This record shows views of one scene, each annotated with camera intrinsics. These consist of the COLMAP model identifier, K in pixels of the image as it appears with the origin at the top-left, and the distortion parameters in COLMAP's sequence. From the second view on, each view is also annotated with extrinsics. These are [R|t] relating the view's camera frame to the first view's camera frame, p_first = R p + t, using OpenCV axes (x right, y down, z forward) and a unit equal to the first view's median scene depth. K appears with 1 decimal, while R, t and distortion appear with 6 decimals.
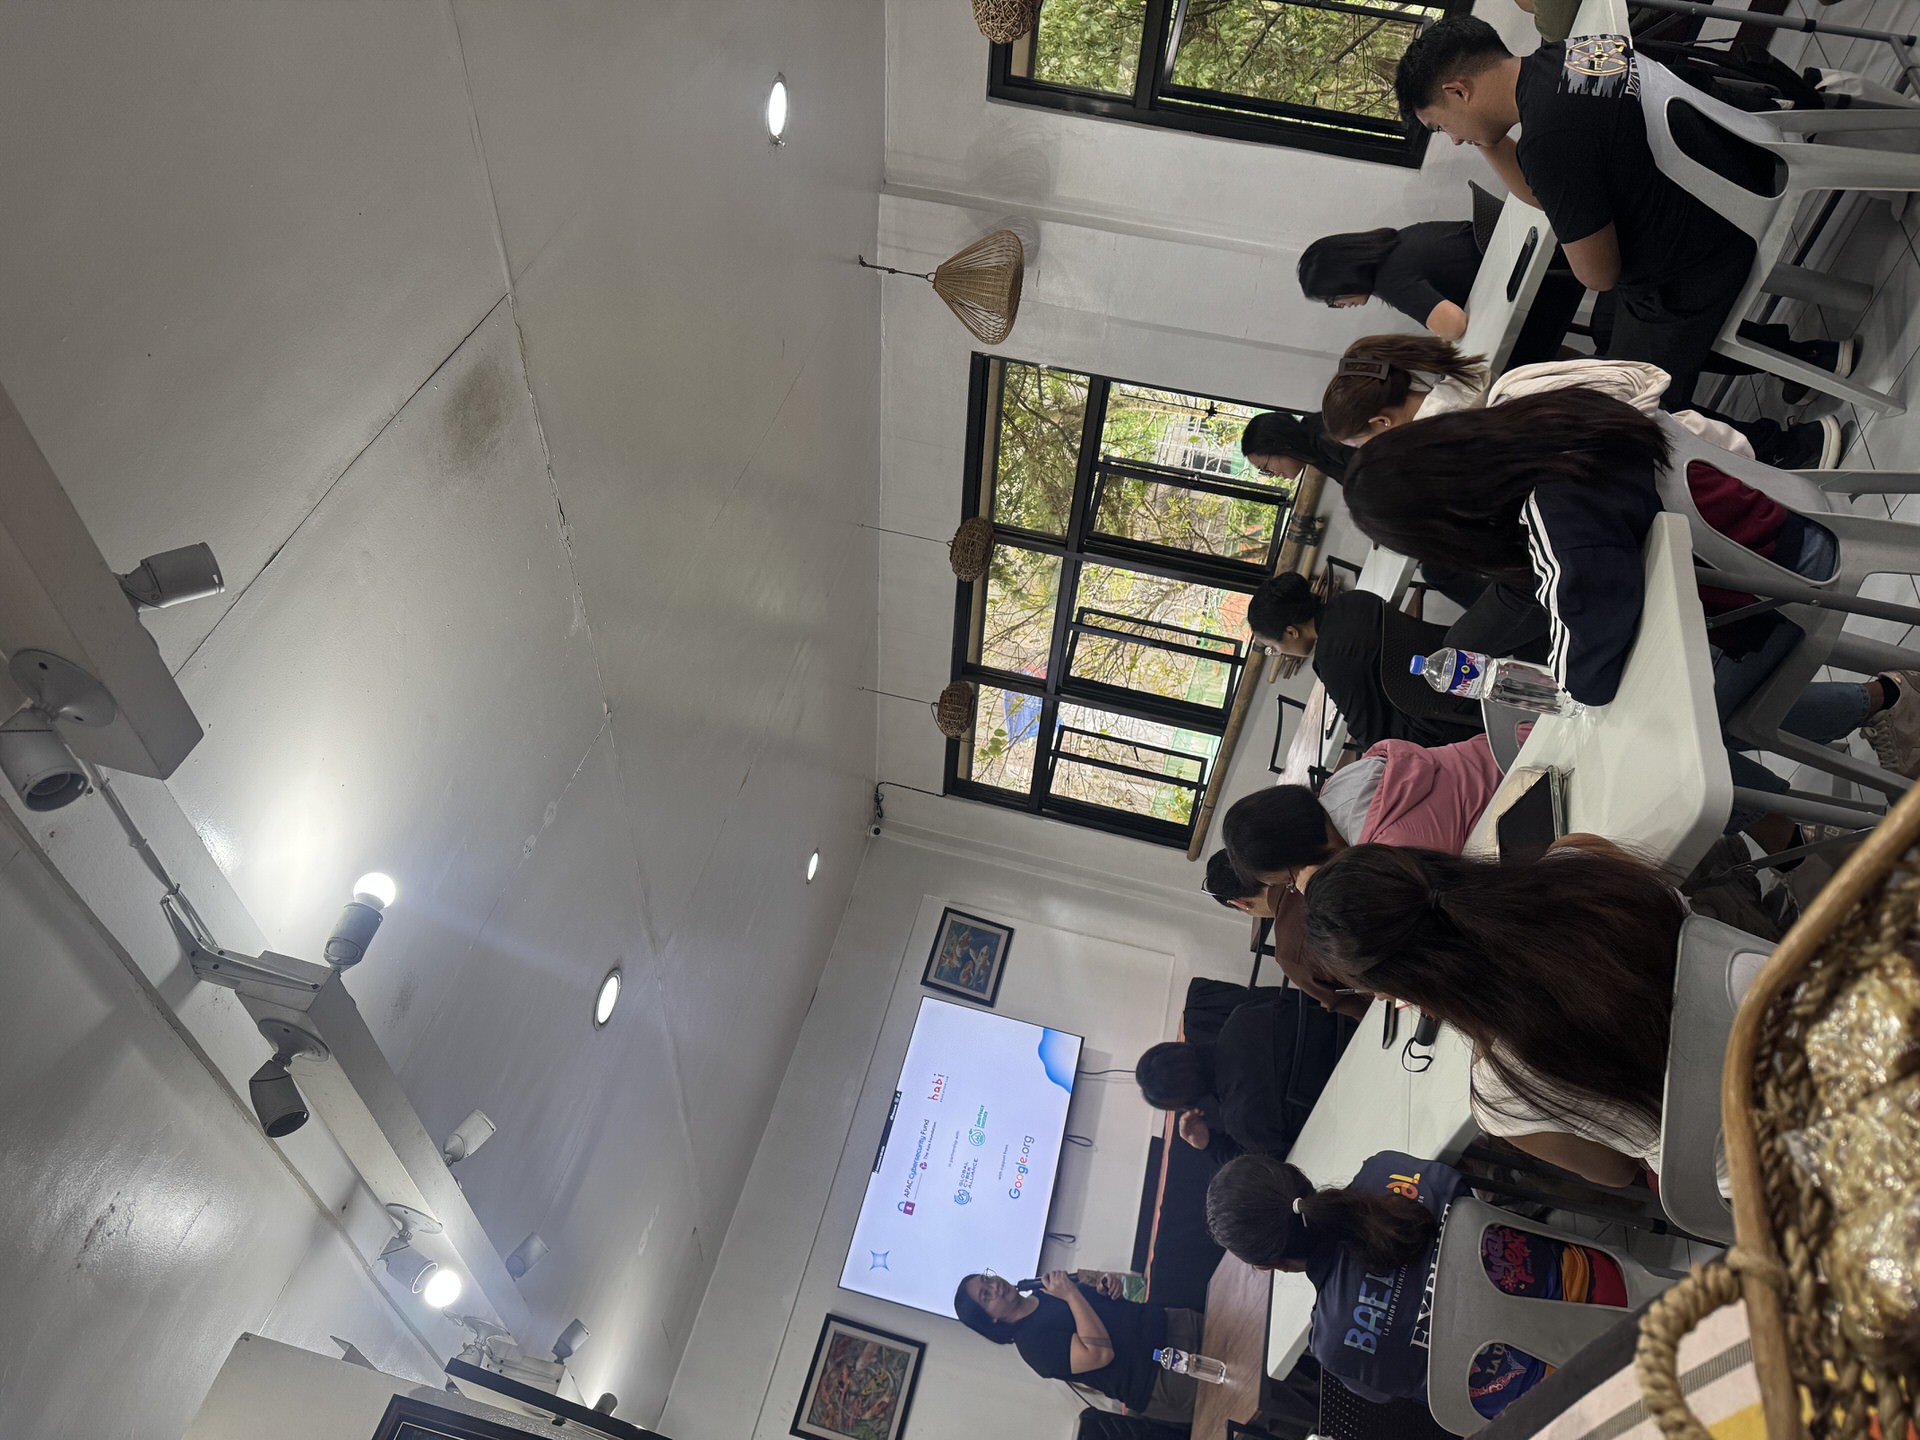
lens RADIAL K [[1364.7, 0, 949.5], [0, 1364.7, 710.1], [0, 0, 1]] dist [0.188820, -0.396485]
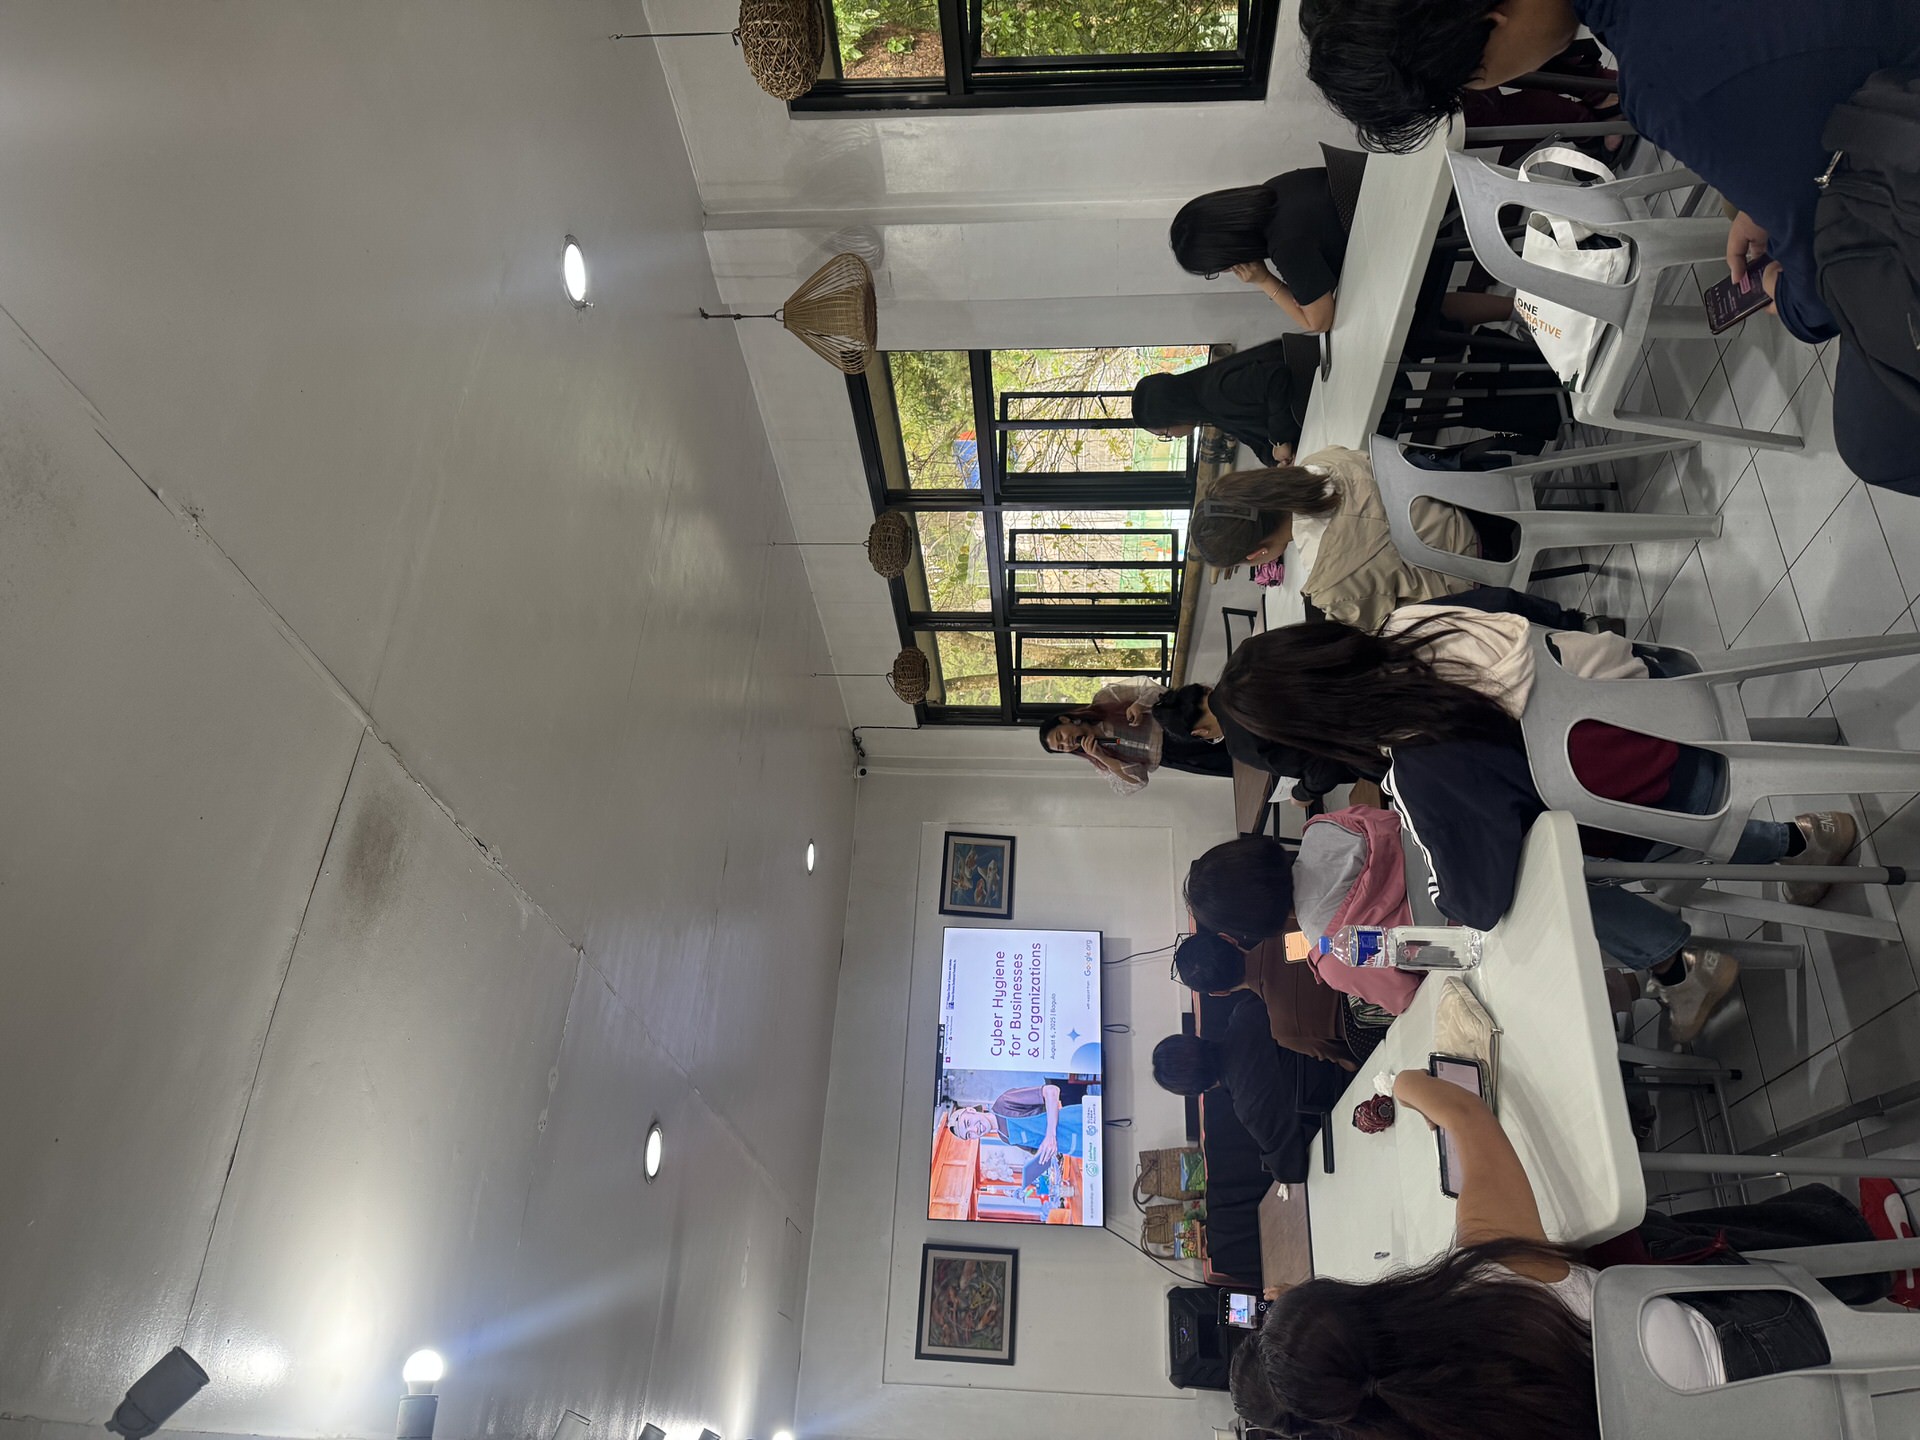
lens RADIAL K [[1364.7, 0, 949.5], [0, 1364.7, 710.1], [0, 0, 1]] dist [0.188820, -0.396485]
pose [[0.973782, -0.227070, -0.013705, 0.042903], [0.225089, 0.953061, 0.202510, -0.185973], [-0.032922, -0.200285, 0.979184, 0.016443]]
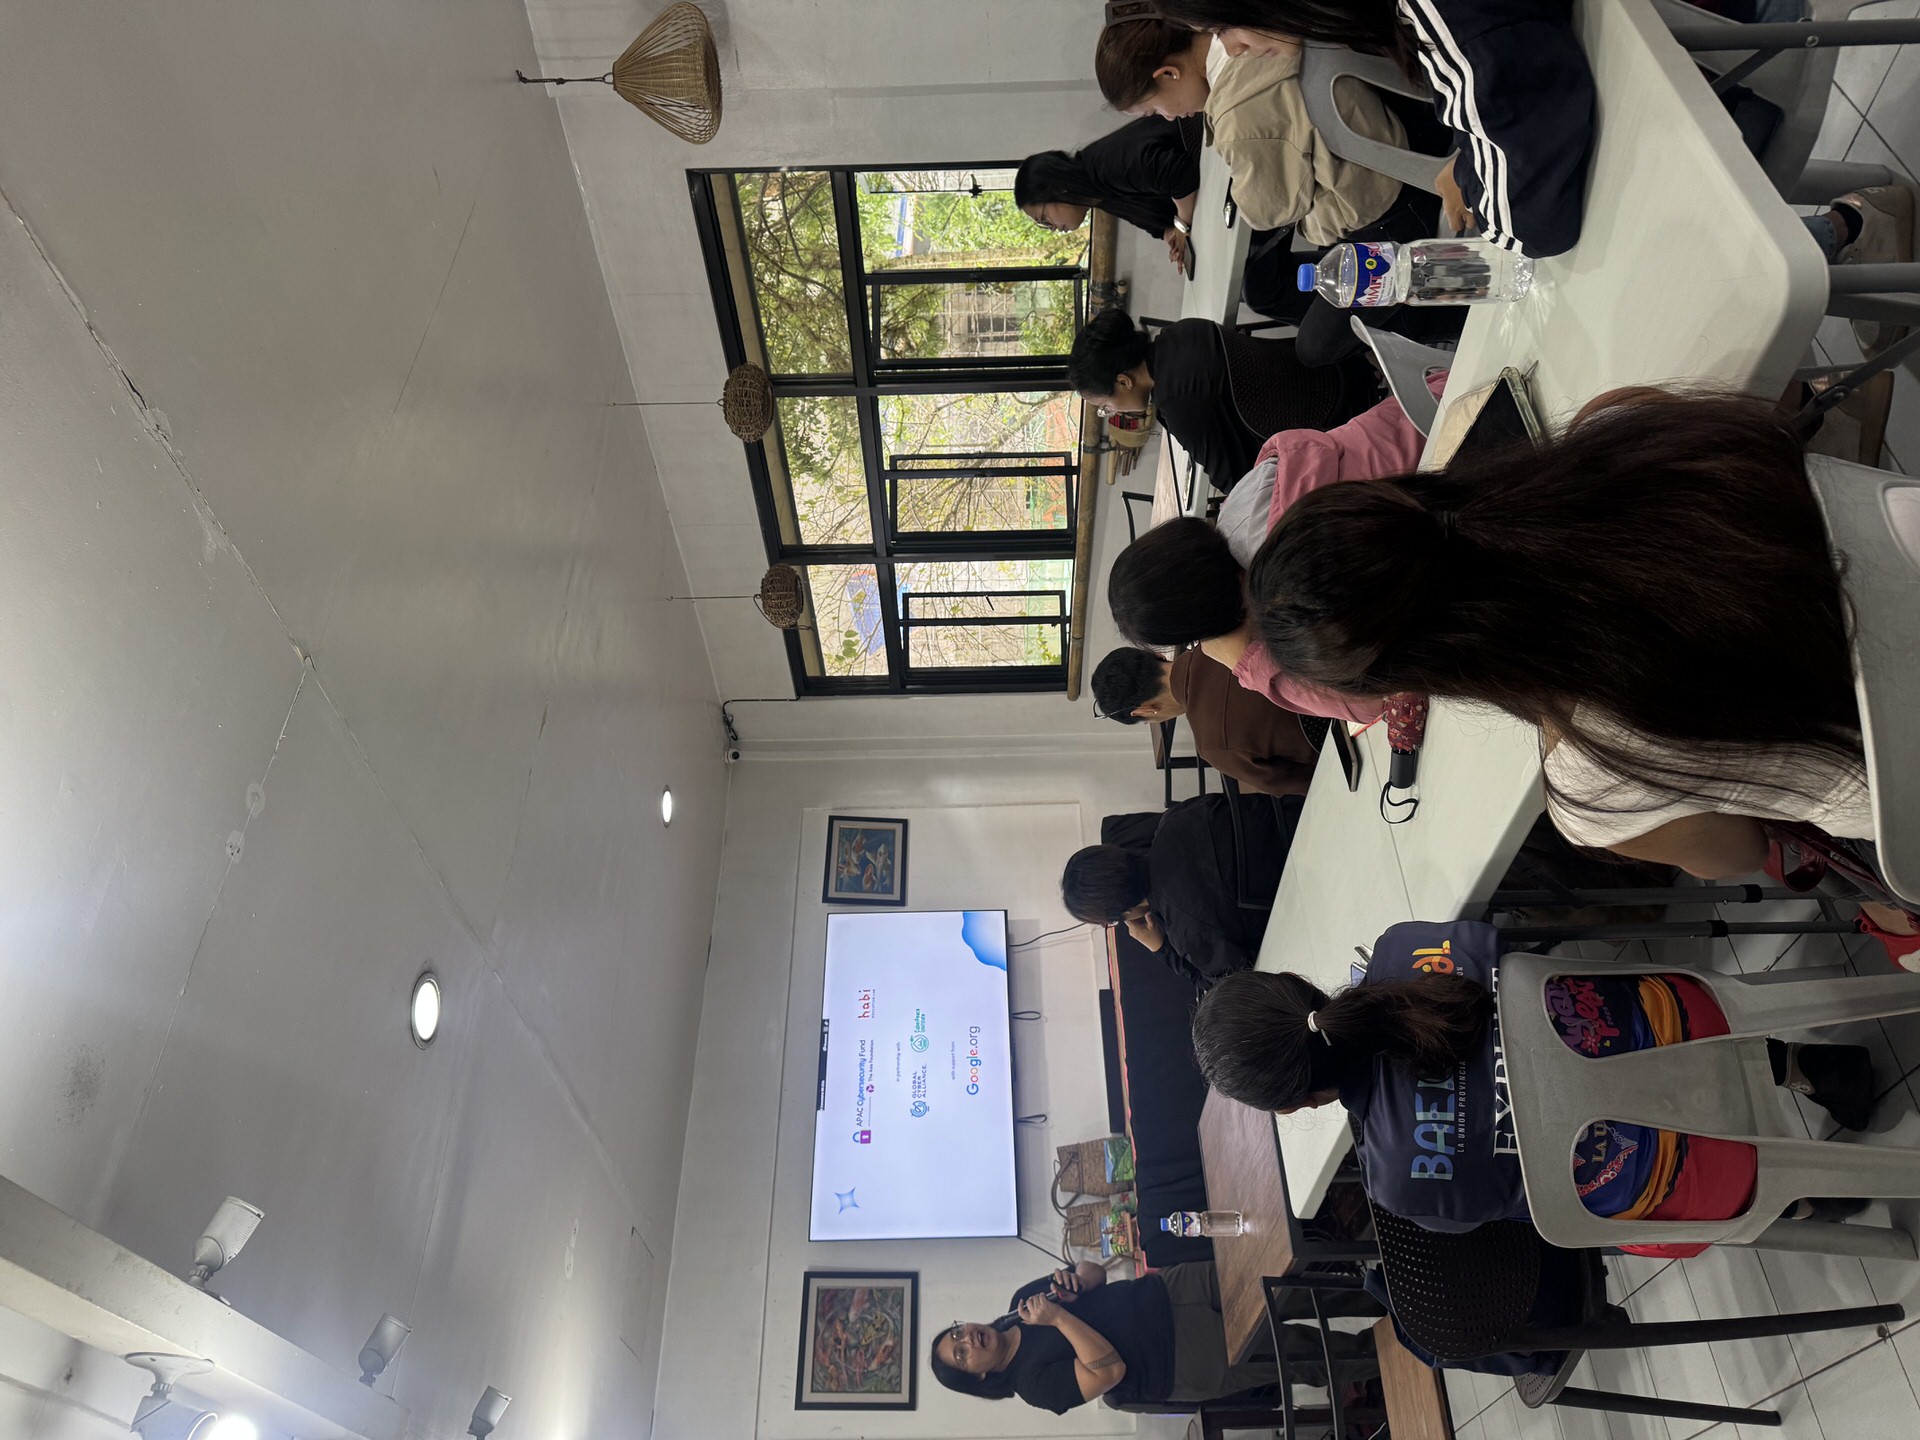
lens RADIAL K [[1348.1, 0, 962.9], [0, 1348.1, 709.4], [0, 0, 1]] dist [0.163024, -0.336637]
pose [[0.964109, -0.246386, 0.098931, 0.013903], [0.239867, 0.968034, 0.073302, 0.037012], [-0.113829, -0.046941, 0.992391, 0.118338]]
